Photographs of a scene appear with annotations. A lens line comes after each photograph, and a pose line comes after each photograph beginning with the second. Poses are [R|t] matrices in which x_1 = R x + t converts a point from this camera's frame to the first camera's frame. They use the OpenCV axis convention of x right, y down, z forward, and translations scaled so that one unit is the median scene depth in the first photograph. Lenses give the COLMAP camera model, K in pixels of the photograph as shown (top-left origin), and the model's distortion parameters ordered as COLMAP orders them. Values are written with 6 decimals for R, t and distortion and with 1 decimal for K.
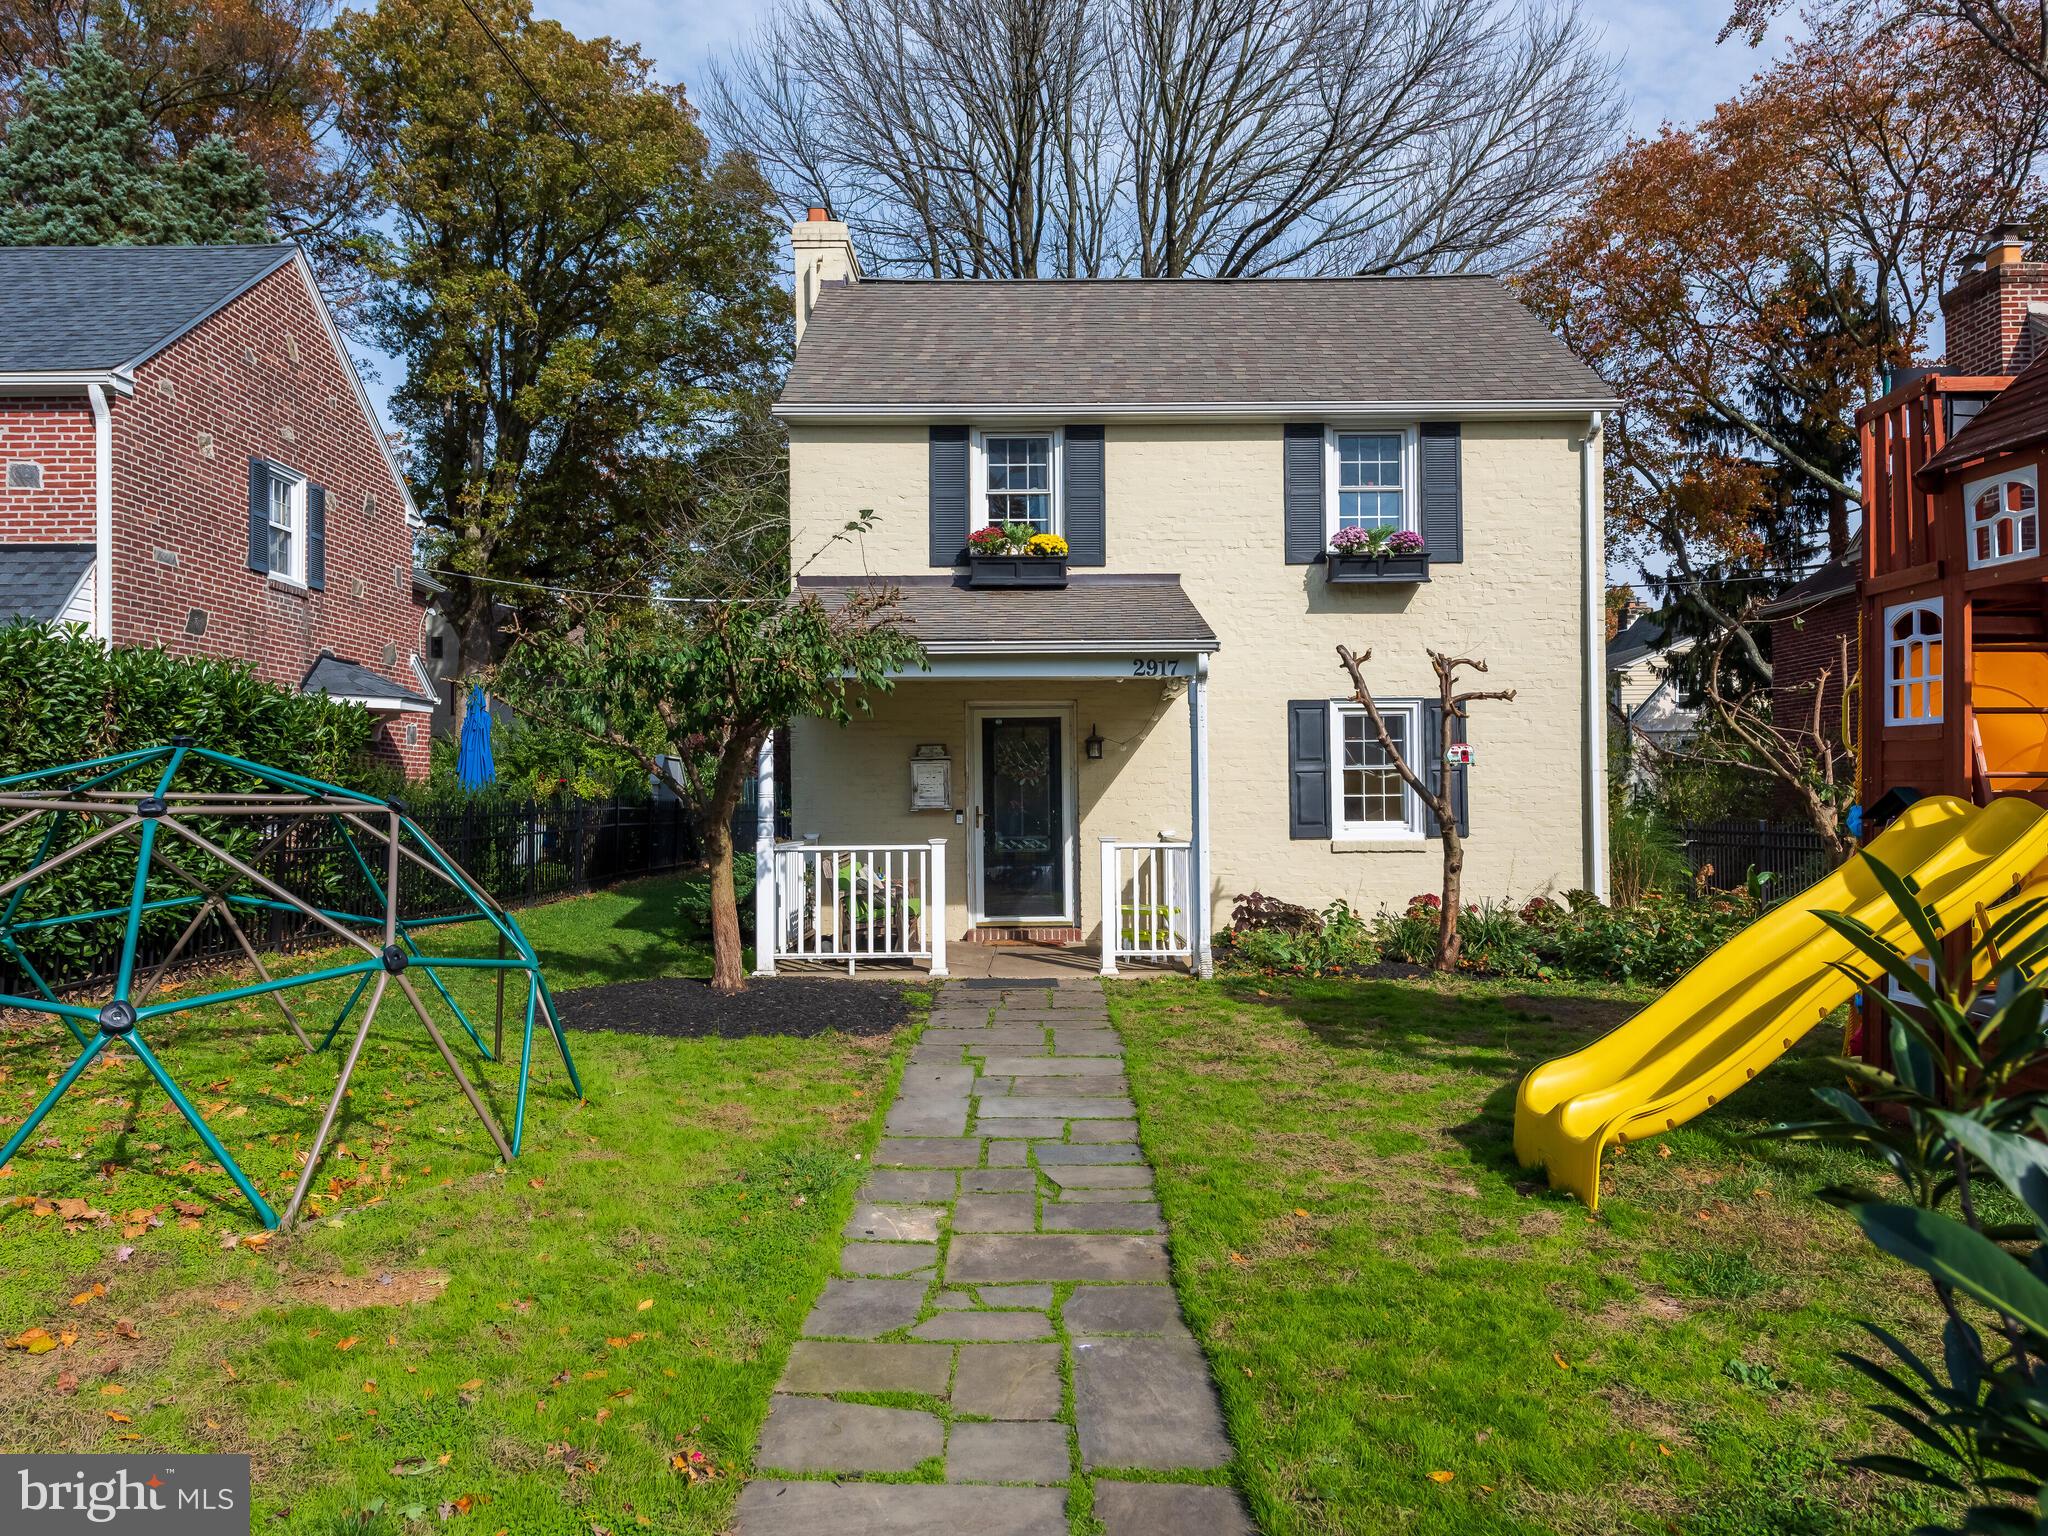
lens RADIAL K [[1278.9, 0, 1032.8], [0, 1278.9, 735.5], [0, 0, 1]] dist [0.002788, -0.002650]
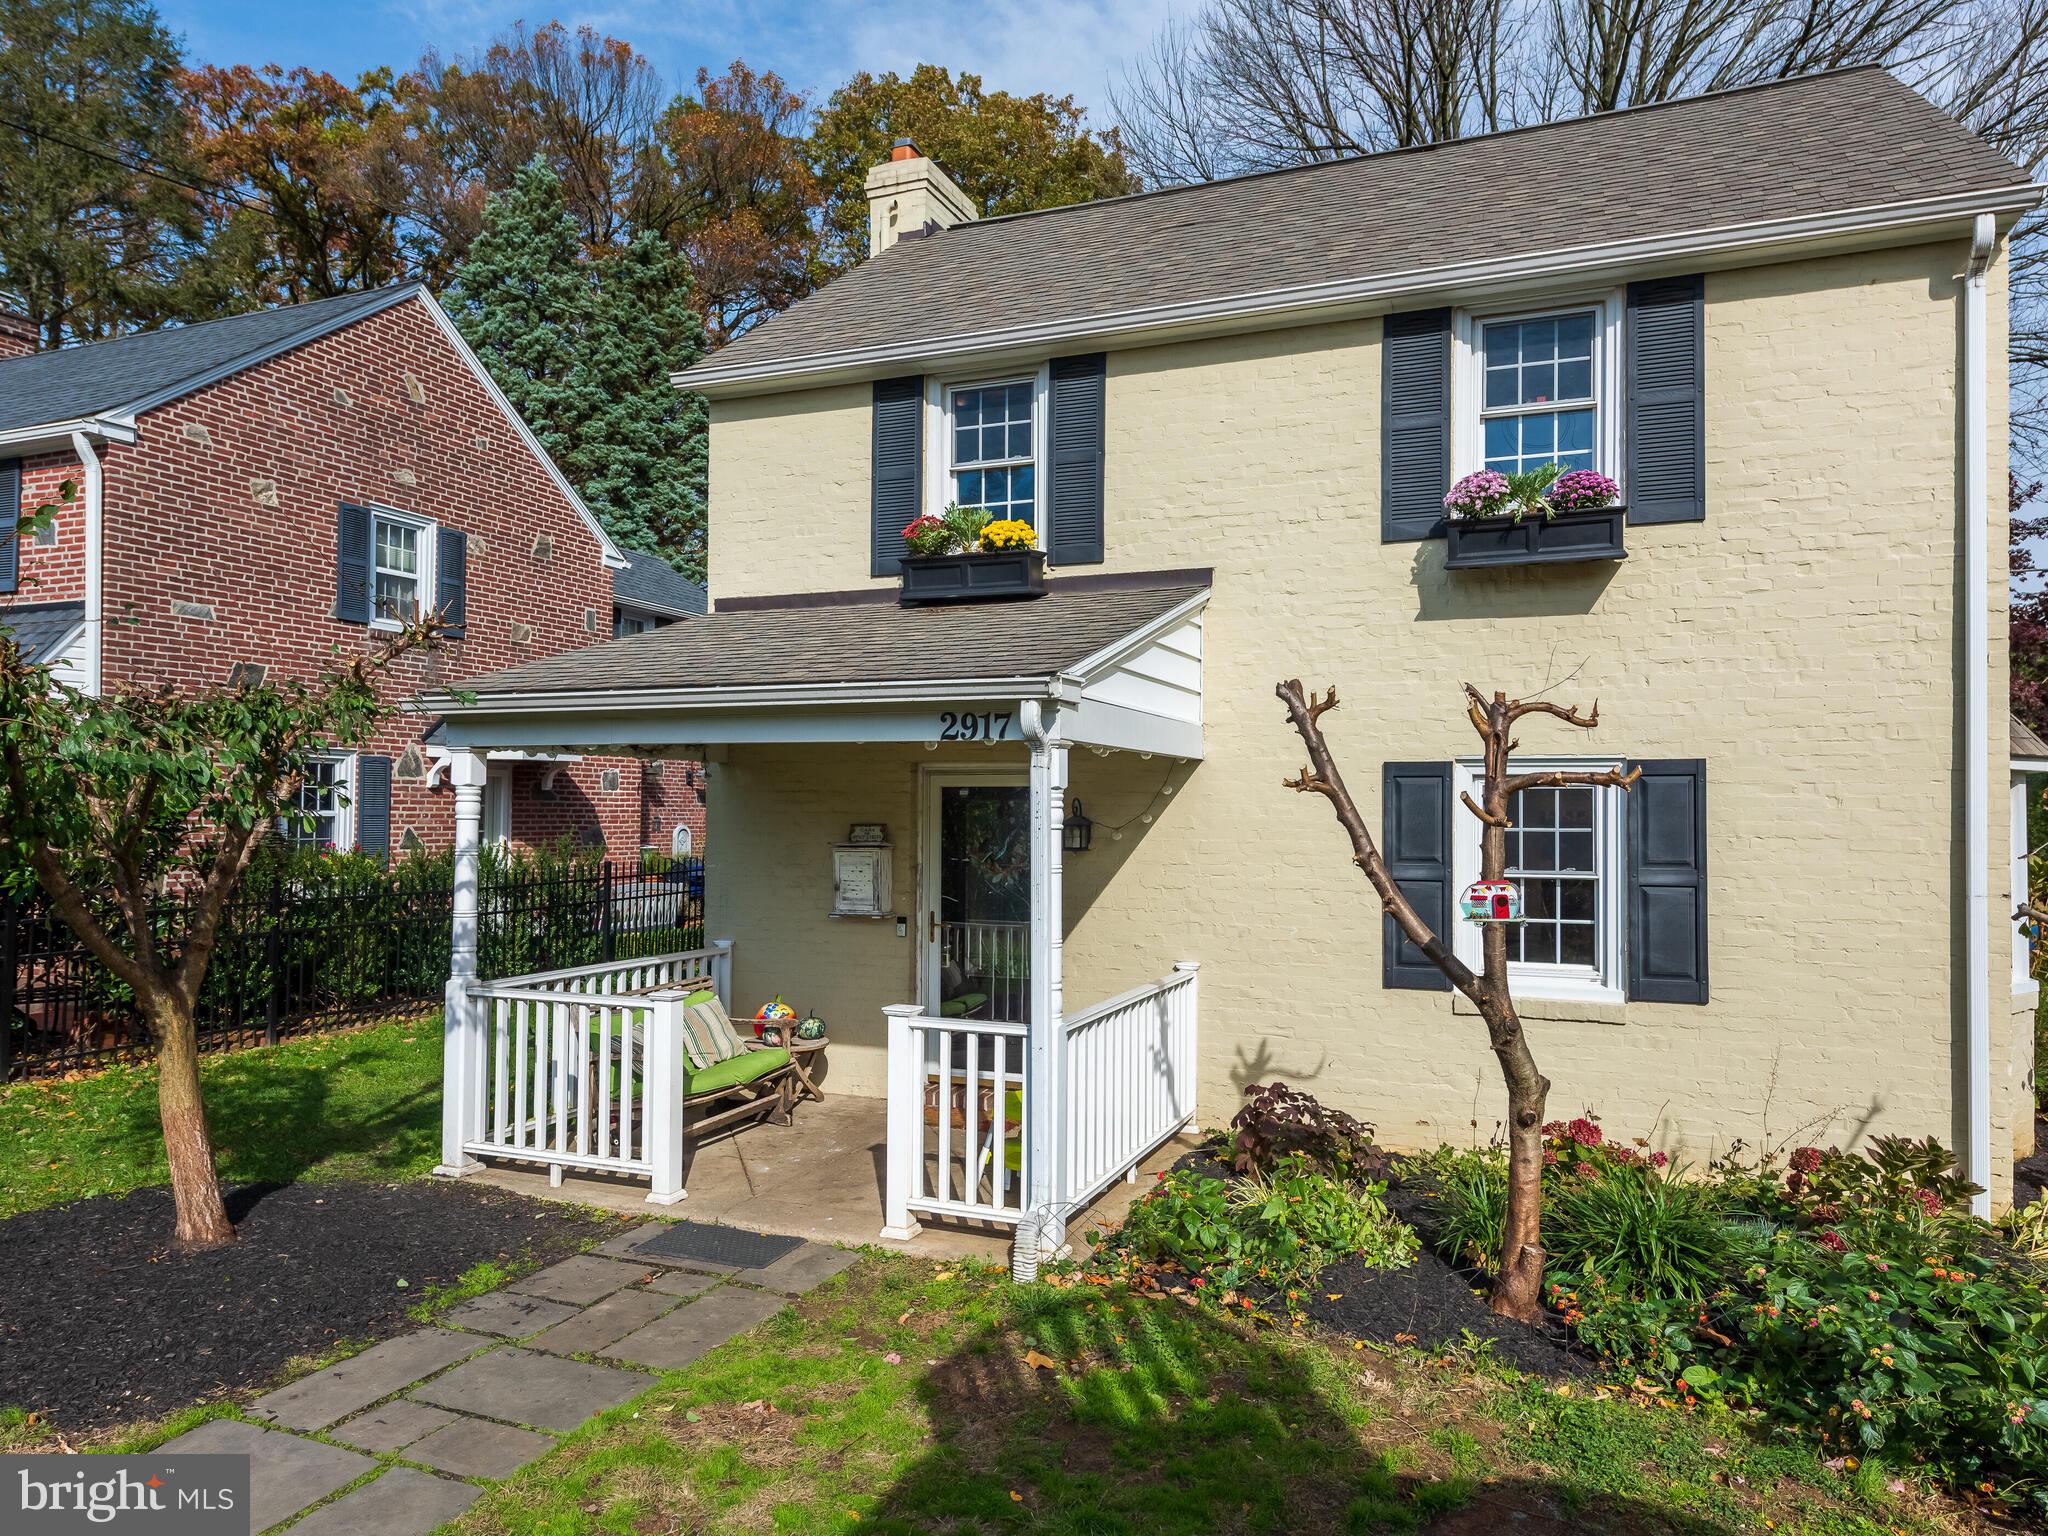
lens RADIAL K [[1249.2, 0, 1024.0], [0, 1249.2, 768.0], [0, 0, 1]] dist [0.001121, -0.002223]
pose [[0.932169, 0.001830, -0.362018, 0.255319], [0.001474, 0.999960, 0.008850, -0.030400], [0.362020, -0.008783, 0.932129, 0.372261]]
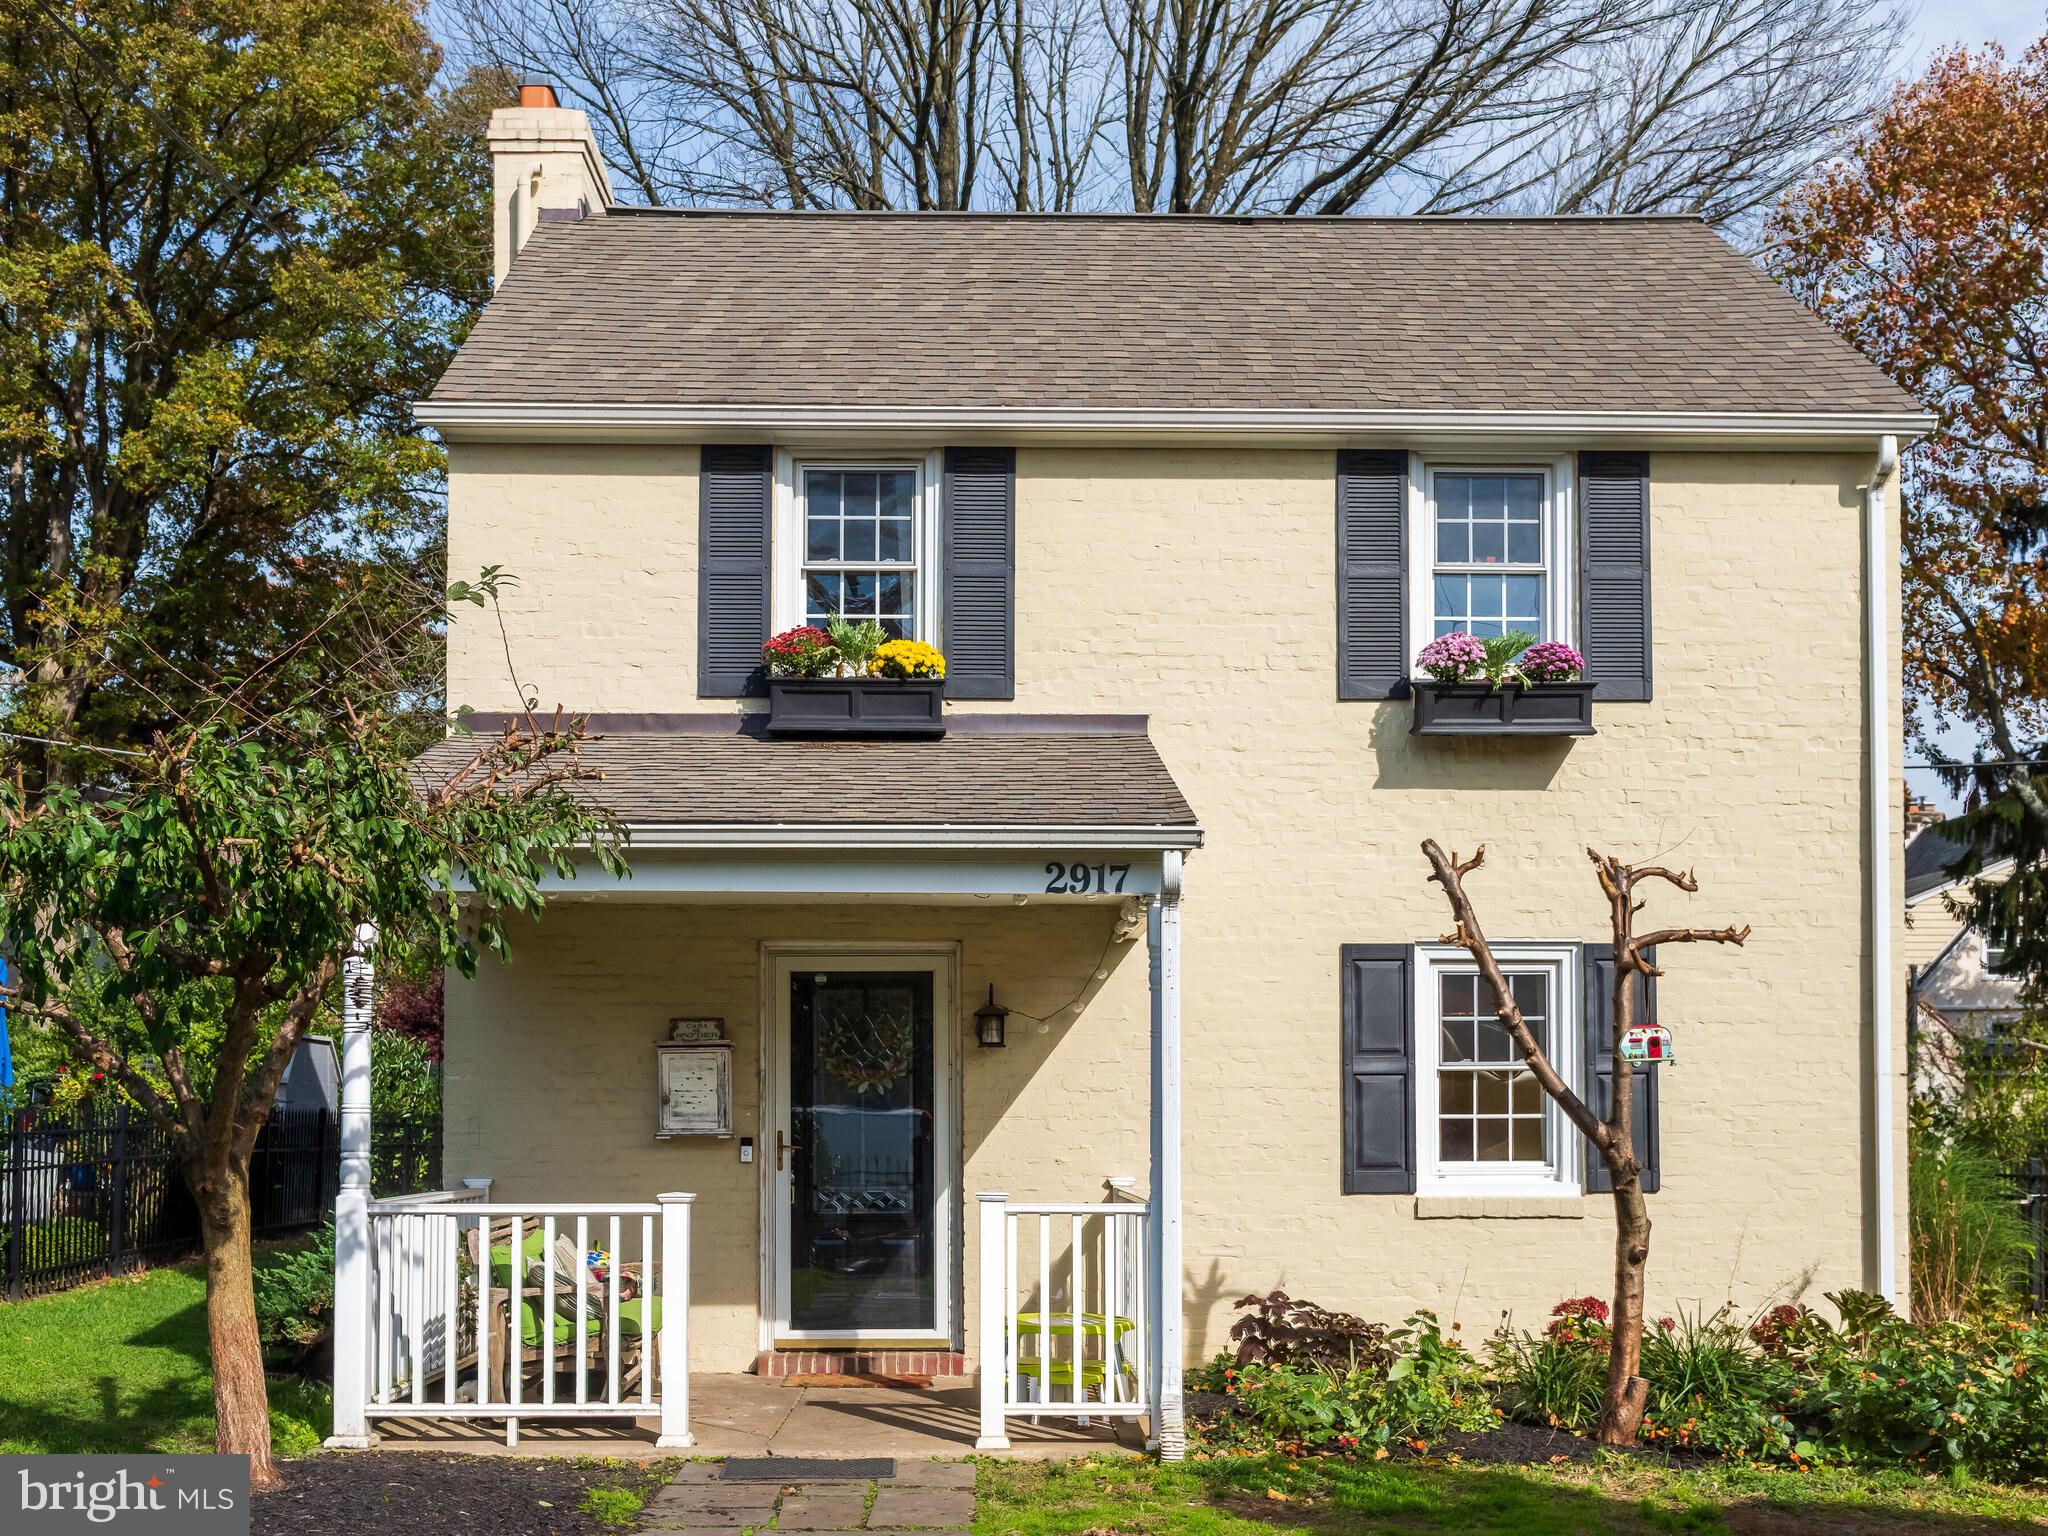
lens RADIAL K [[2062.2, 0, 989.3], [0, 2062.2, 987.3], [0, 0, 1]] dist [-0.018239, -0.000393]
pose [[0.999864, 0.008564, 0.014101, 0.034231], [-0.008419, 0.999911, -0.010322, 0.001754], [-0.014188, 0.010202, 0.999847, 0.105403]]
